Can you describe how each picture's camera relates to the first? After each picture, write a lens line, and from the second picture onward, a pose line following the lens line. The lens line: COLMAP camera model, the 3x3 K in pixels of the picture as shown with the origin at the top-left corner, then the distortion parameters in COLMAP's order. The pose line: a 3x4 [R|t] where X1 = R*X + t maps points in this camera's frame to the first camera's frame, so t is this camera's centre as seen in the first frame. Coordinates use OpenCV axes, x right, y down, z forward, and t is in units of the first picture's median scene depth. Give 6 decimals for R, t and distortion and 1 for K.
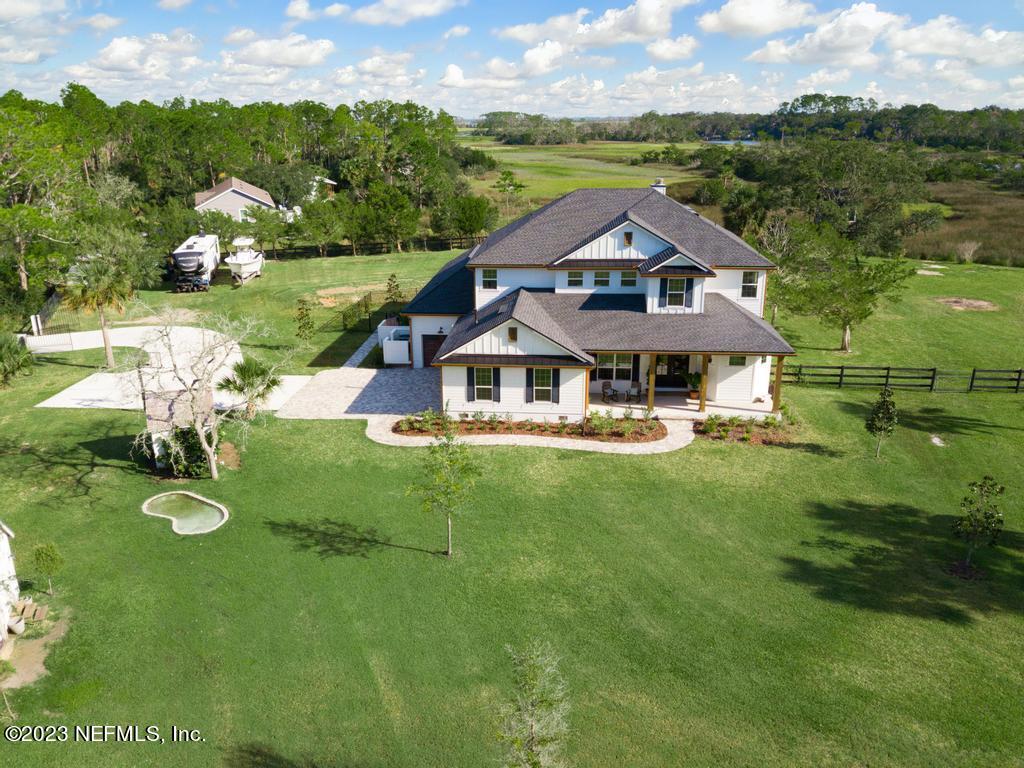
lens RADIAL K [[774.6, 0, 516.1], [0, 774.6, 384.6], [0, 0, 1]] dist [0.015117, -0.008105]
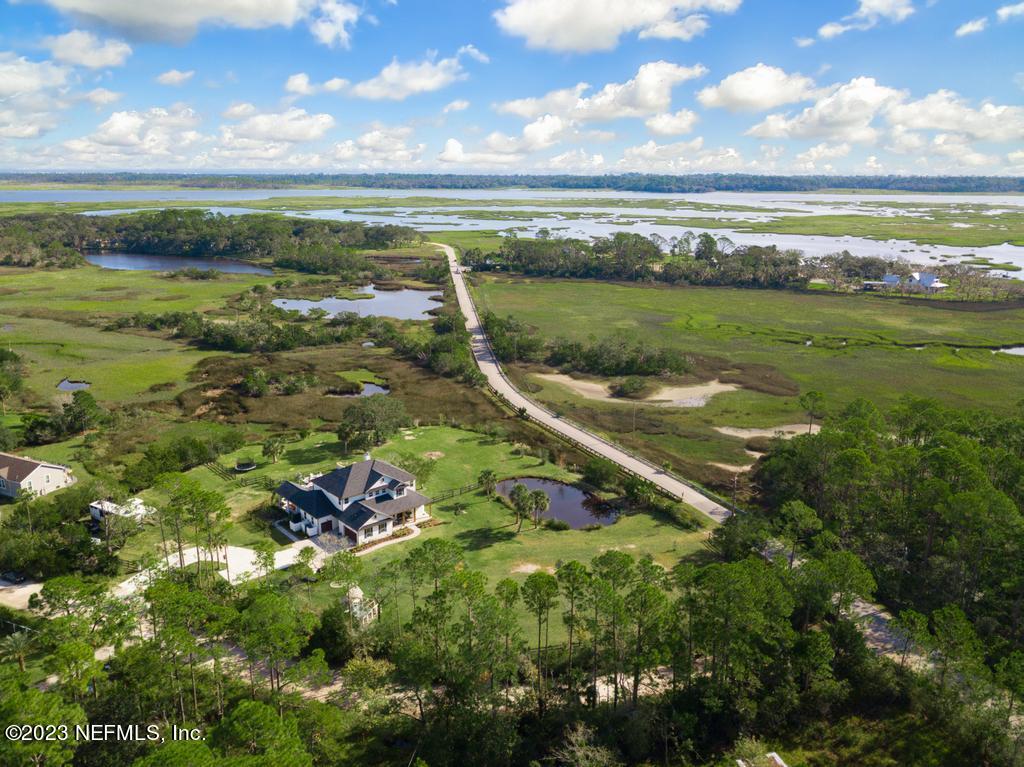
lens RADIAL K [[774.6, 0, 513.3], [0, 774.6, 384.3], [0, 0, 1]] dist [0.015117, -0.008105]
pose [[0.689715, -0.168189, 0.704277, -2.006209], [0.215463, 0.976261, 0.022135, -0.609582], [-0.691281, 0.136479, 0.709580, -2.128844]]
